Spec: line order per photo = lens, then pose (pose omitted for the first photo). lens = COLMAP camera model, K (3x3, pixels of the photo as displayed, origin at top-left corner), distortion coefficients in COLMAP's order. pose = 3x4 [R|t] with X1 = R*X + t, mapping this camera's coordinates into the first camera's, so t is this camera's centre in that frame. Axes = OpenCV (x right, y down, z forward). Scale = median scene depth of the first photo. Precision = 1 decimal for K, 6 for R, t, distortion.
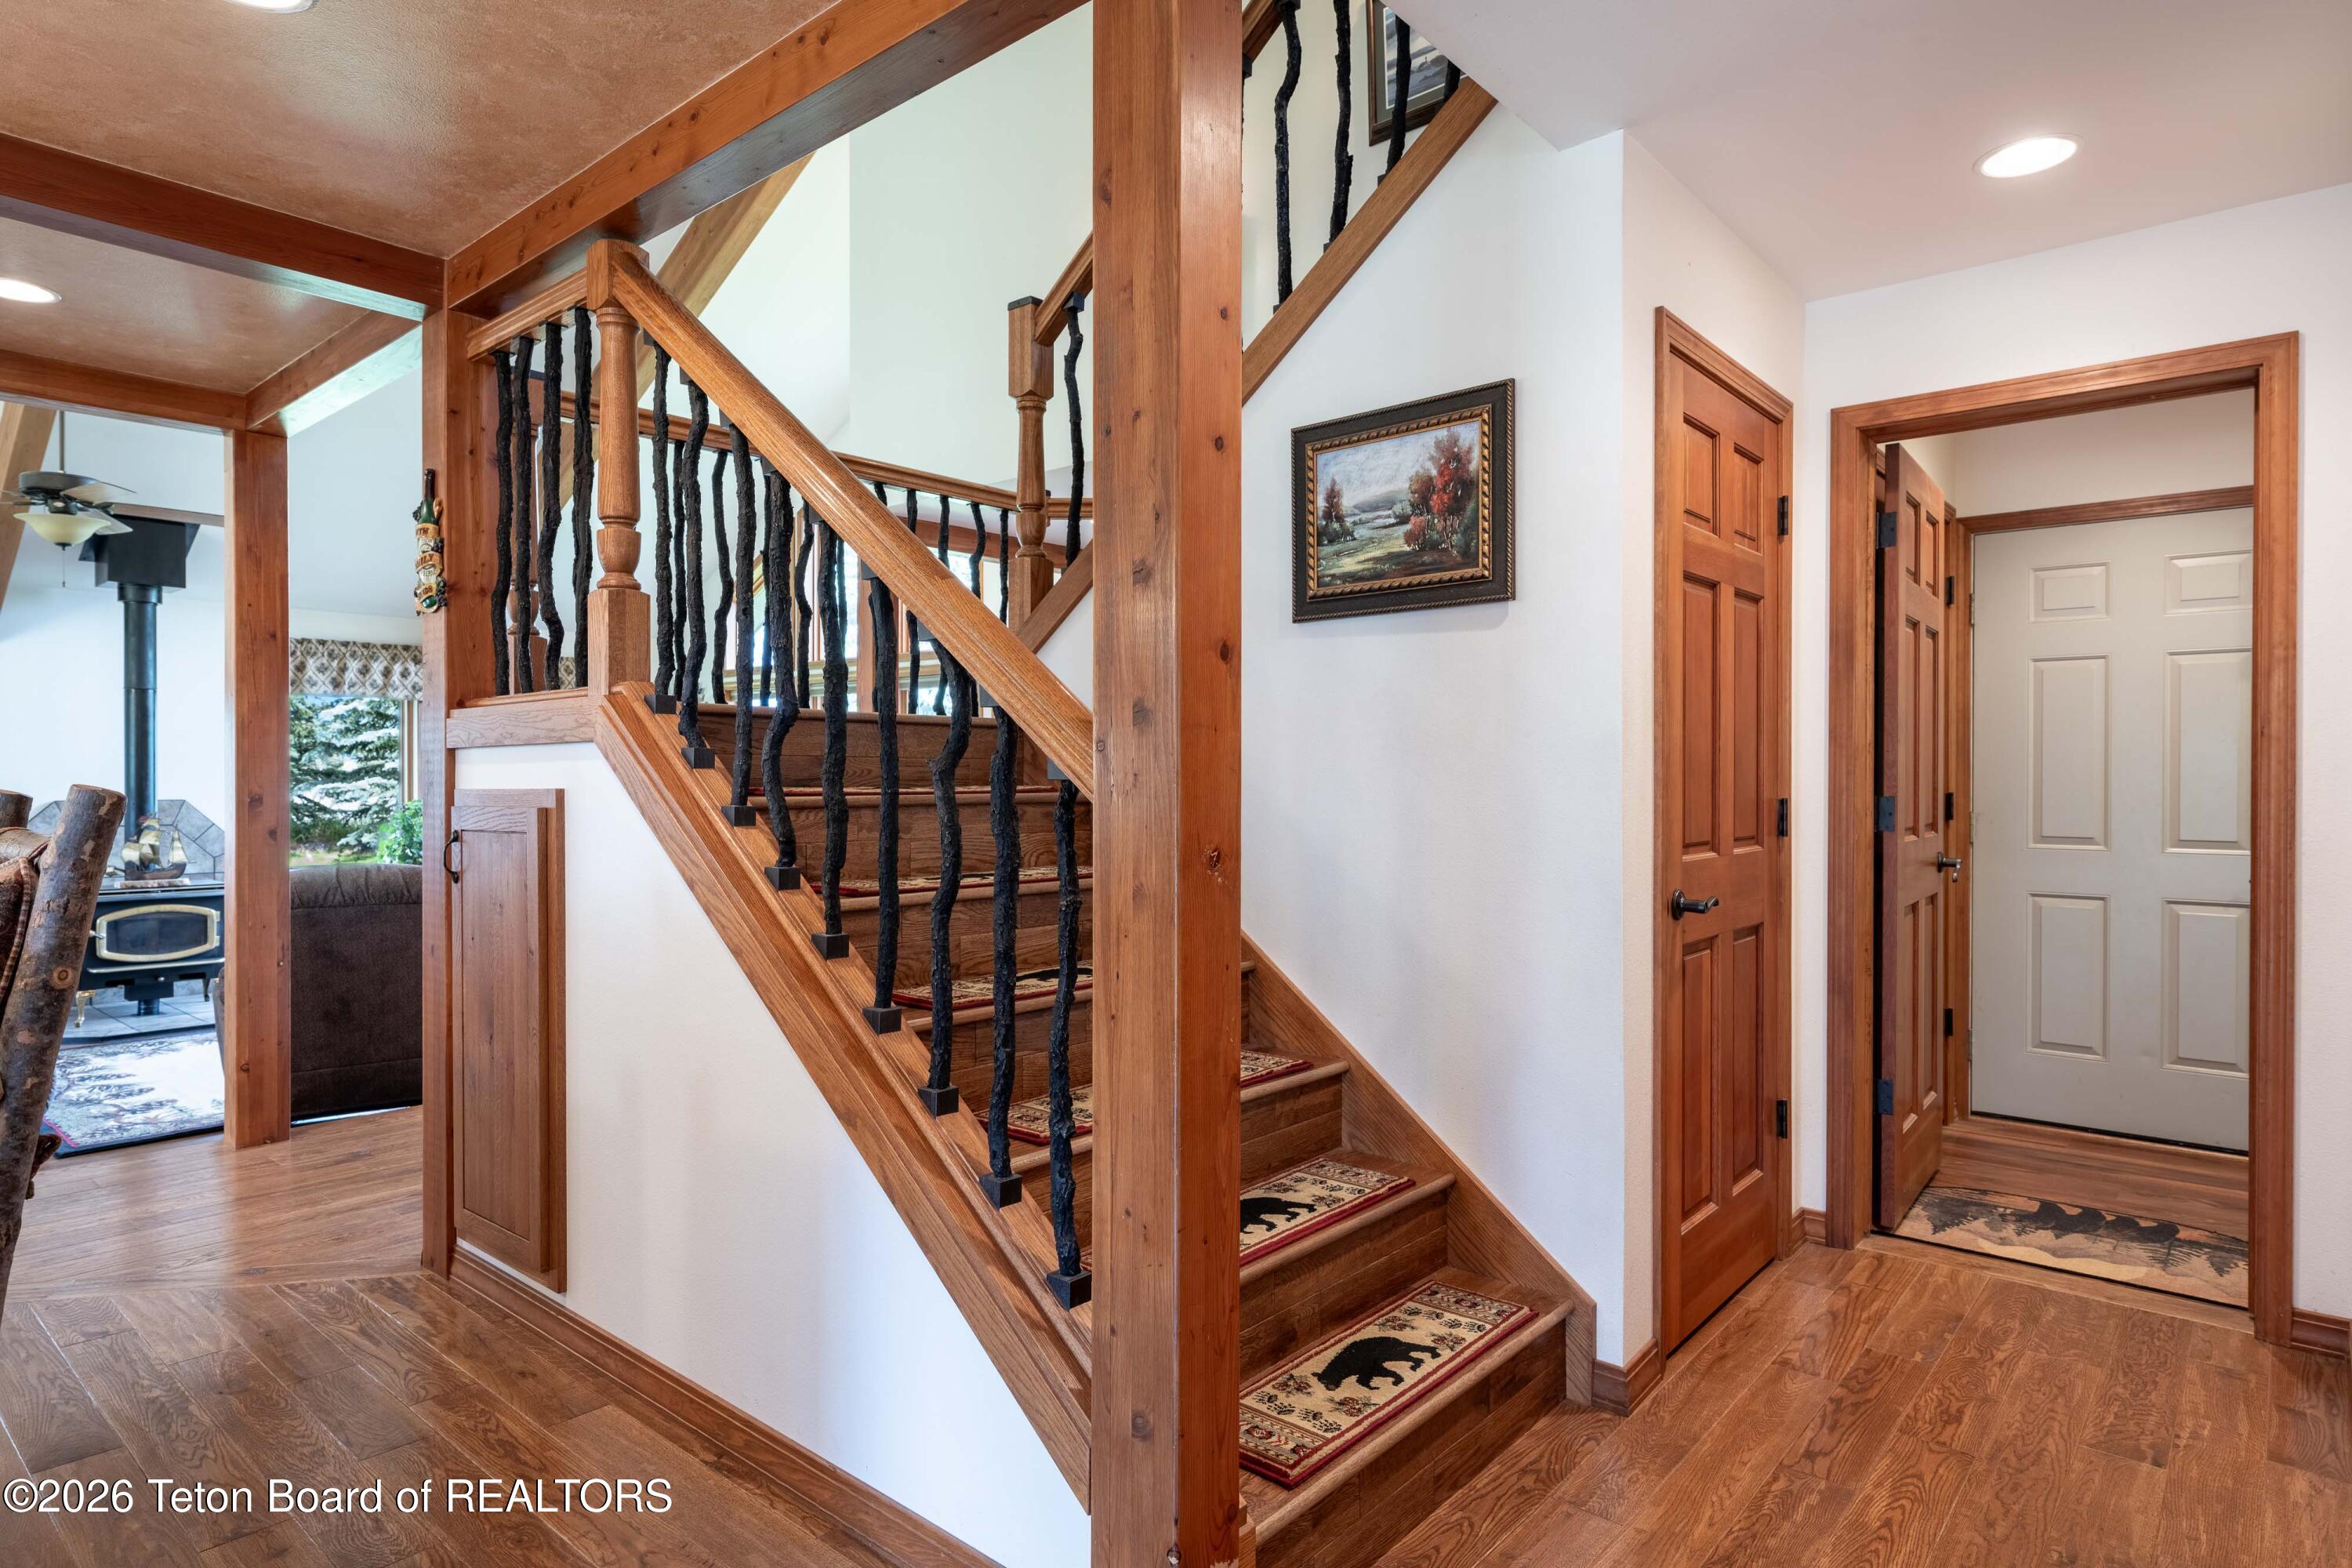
lens RADIAL K [[1319.4, 0, 1176.0], [0, 1319.4, 784.0], [0, 0, 1]] dist [-0.000841, 0.000516]
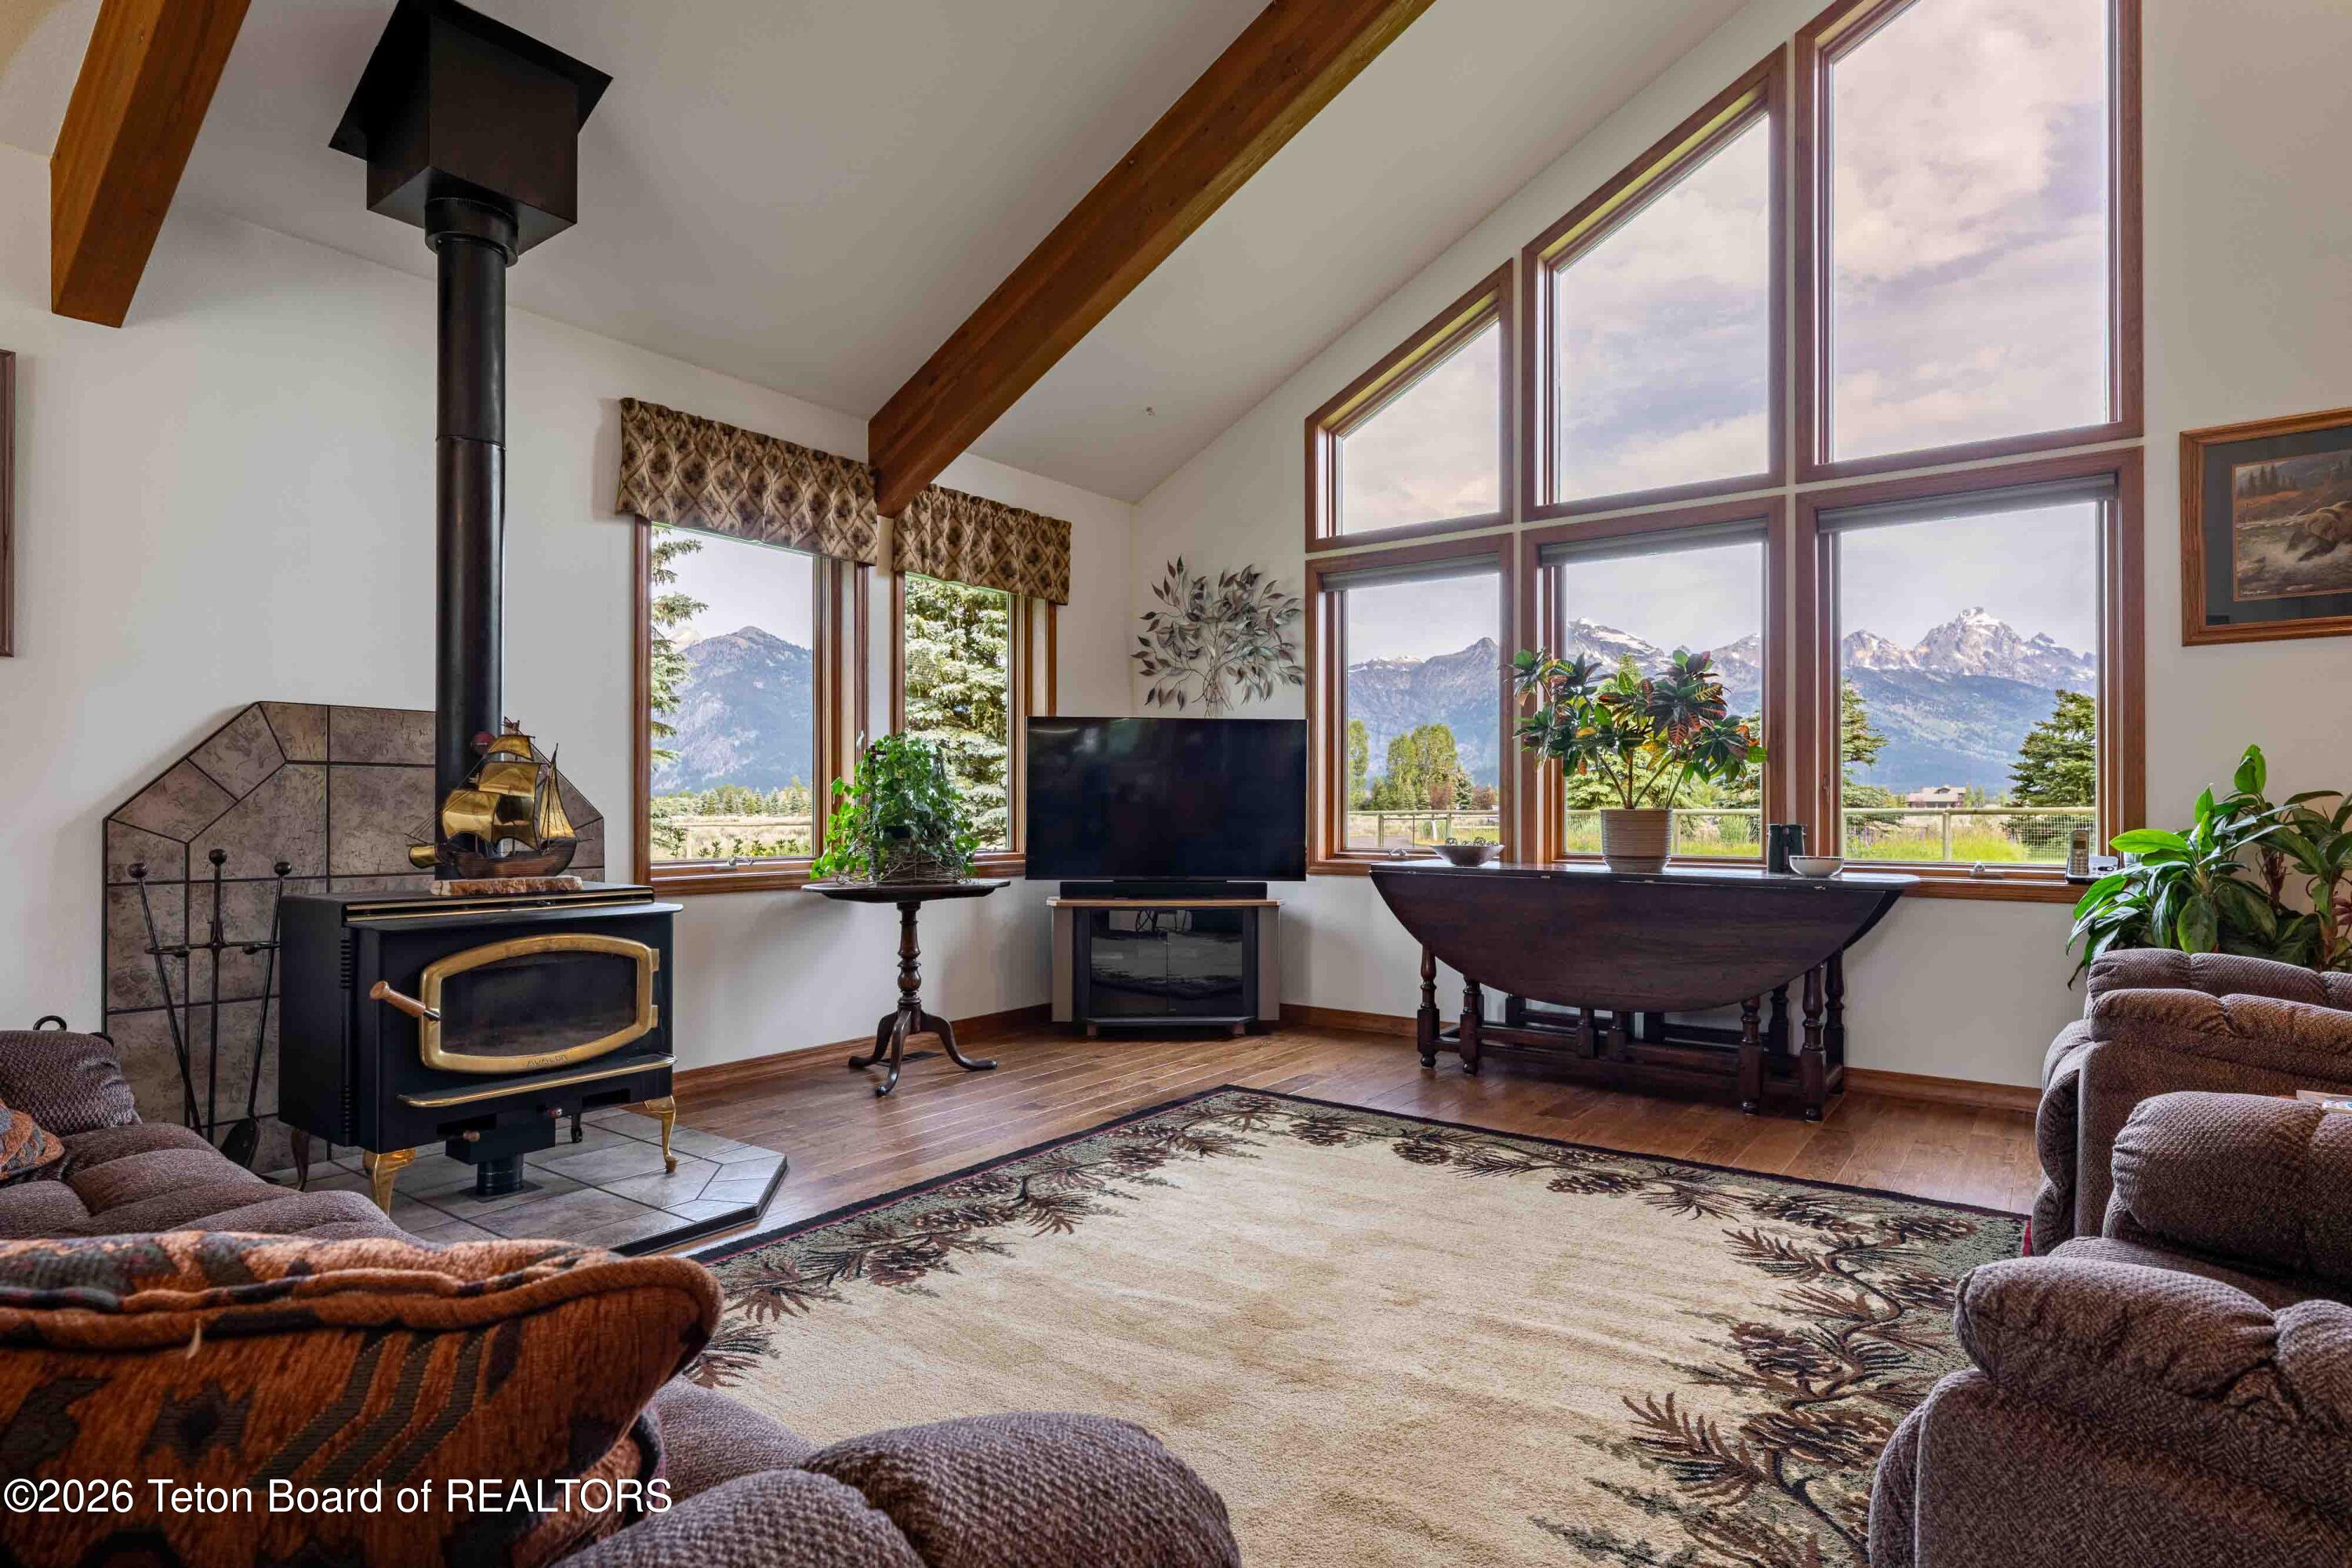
lens RADIAL K [[1223.5, 0, 1176.0], [0, 1223.5, 784.0], [0, 0, 1]] dist [0.002990, -0.000455]
pose [[0.999074, 0.003406, 0.042901, -0.487890], [-0.002924, 0.999932, -0.011286, 0.039461], [-0.042937, 0.011150, 0.999016, 0.501018]]
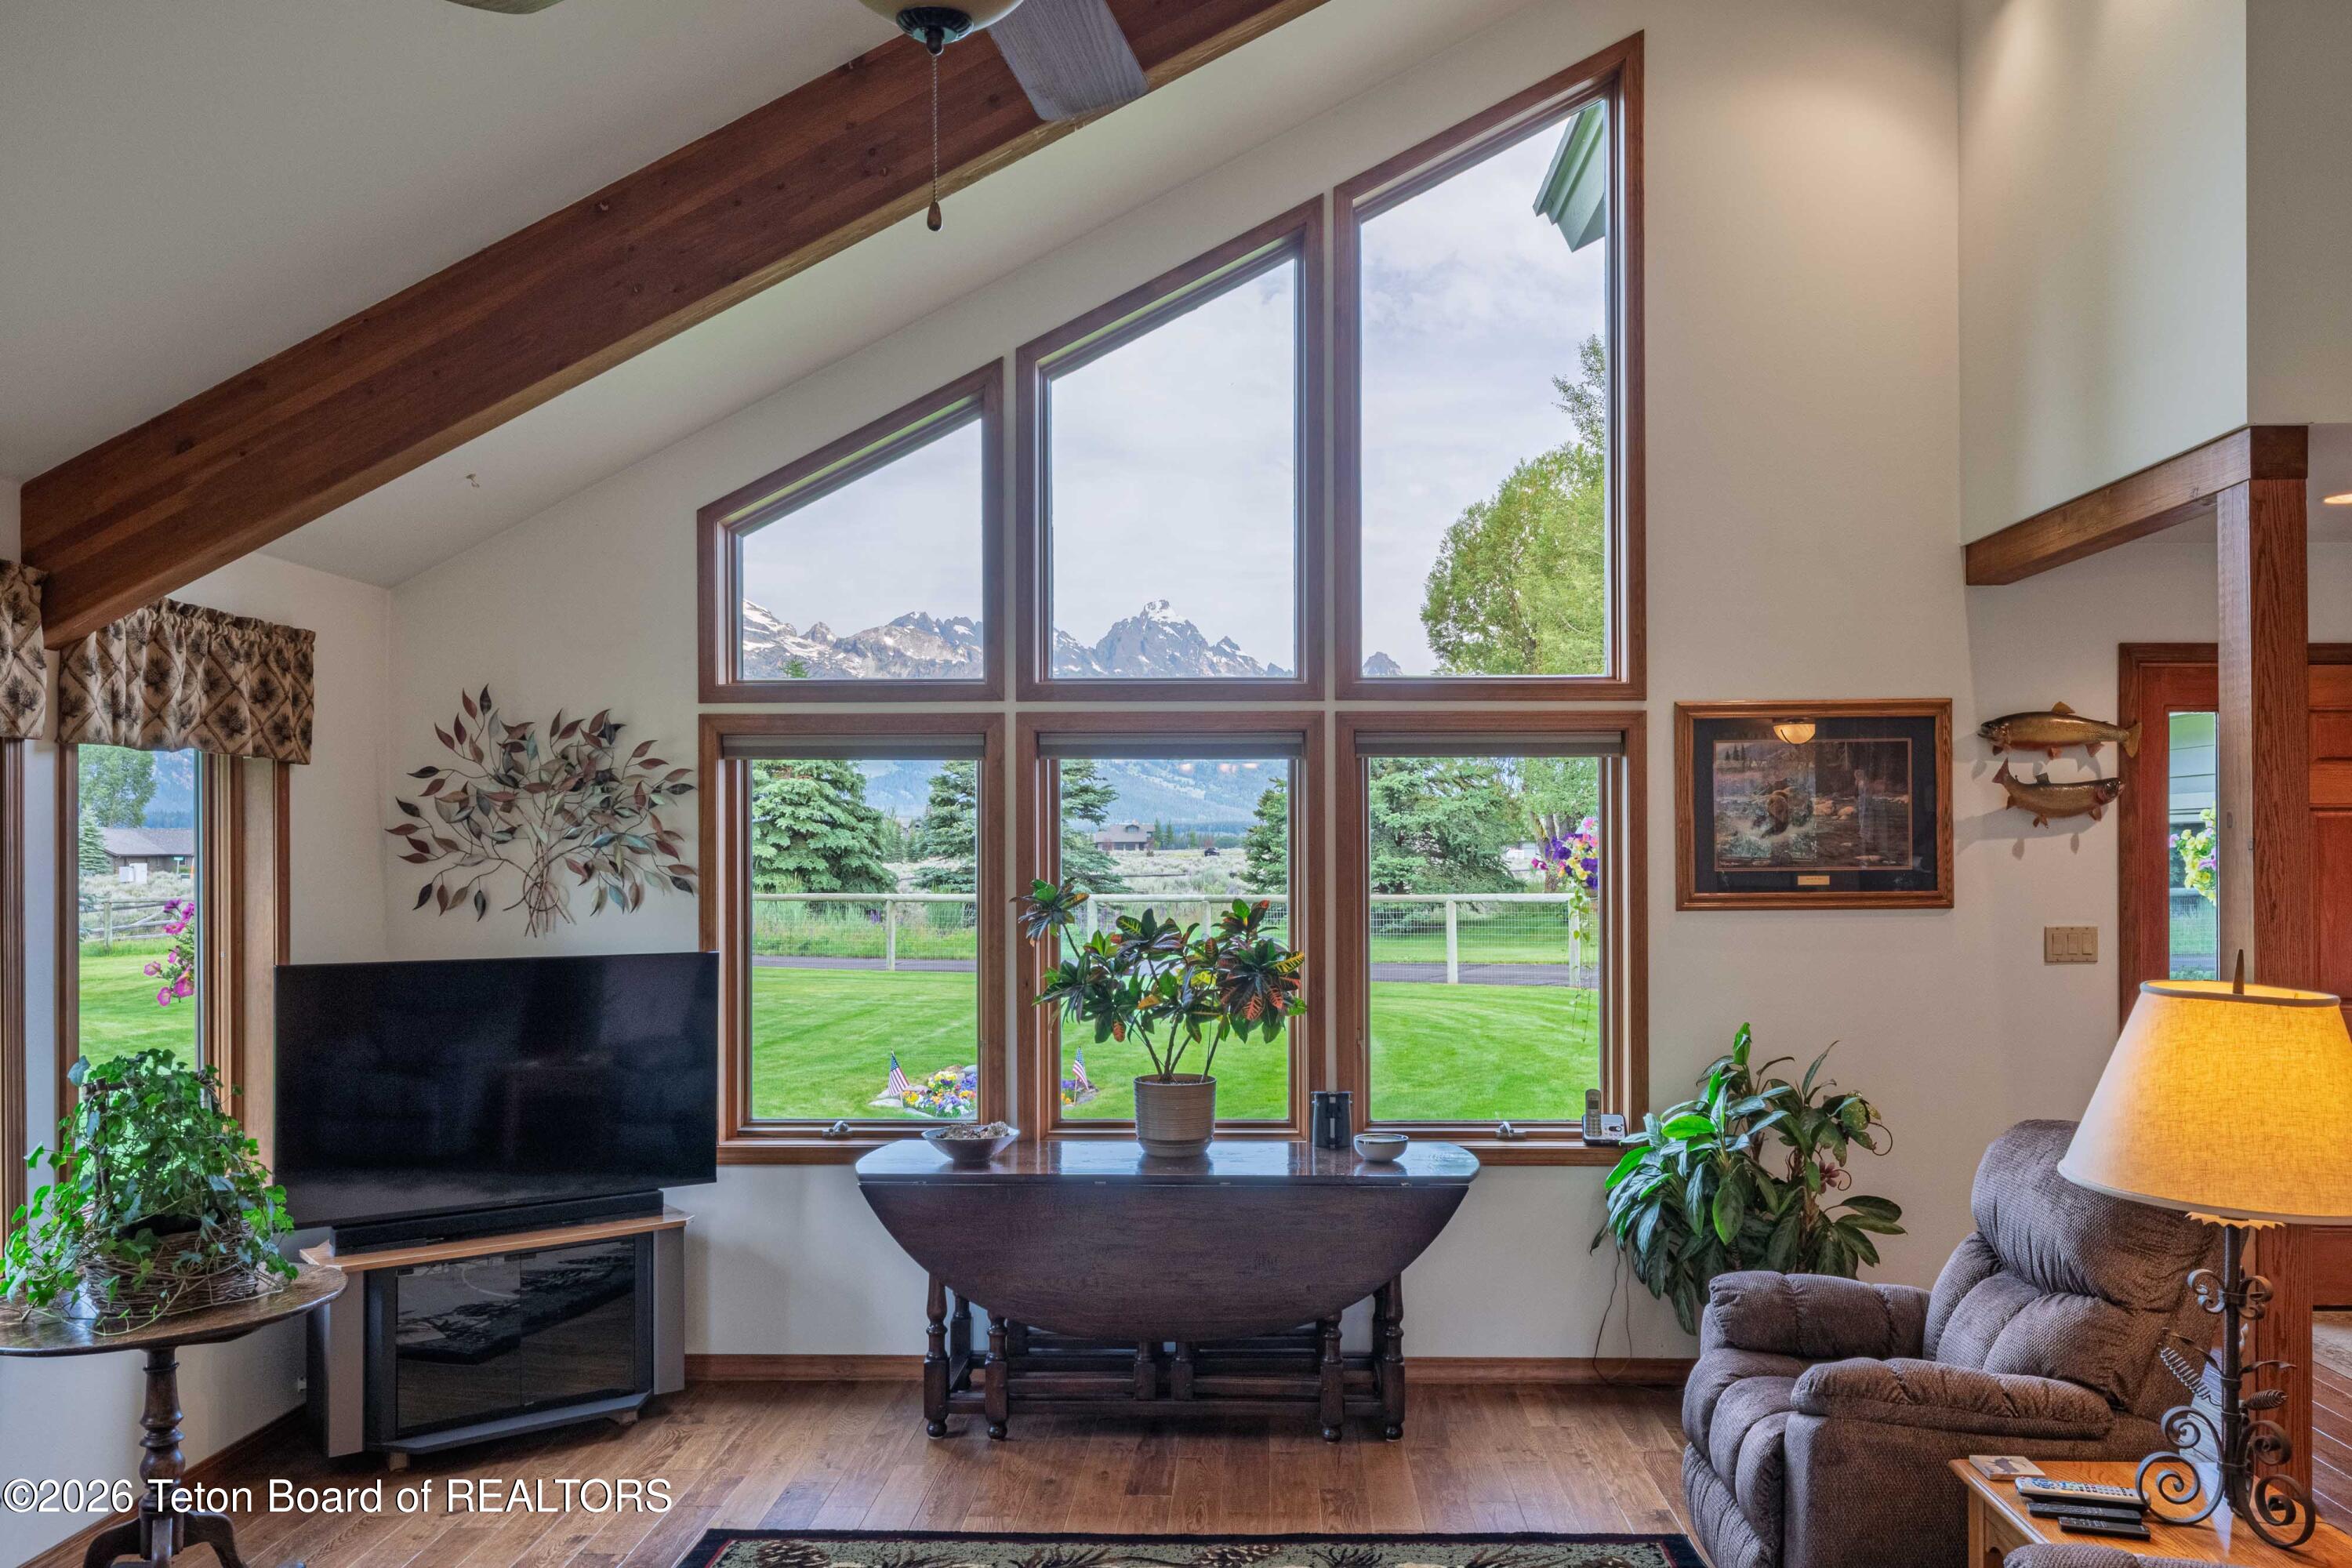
lens RADIAL K [[1829.6, 0, 1176.0], [0, 1829.6, 784.0], [0, 0, 1]] dist [-0.001210, 0.008361]
pose [[0.793296, 0.009432, 0.608763, -0.654240], [-0.001769, 0.999911, -0.013187, -0.047152], [-0.608833, 0.009384, 0.793243, 0.500650]]
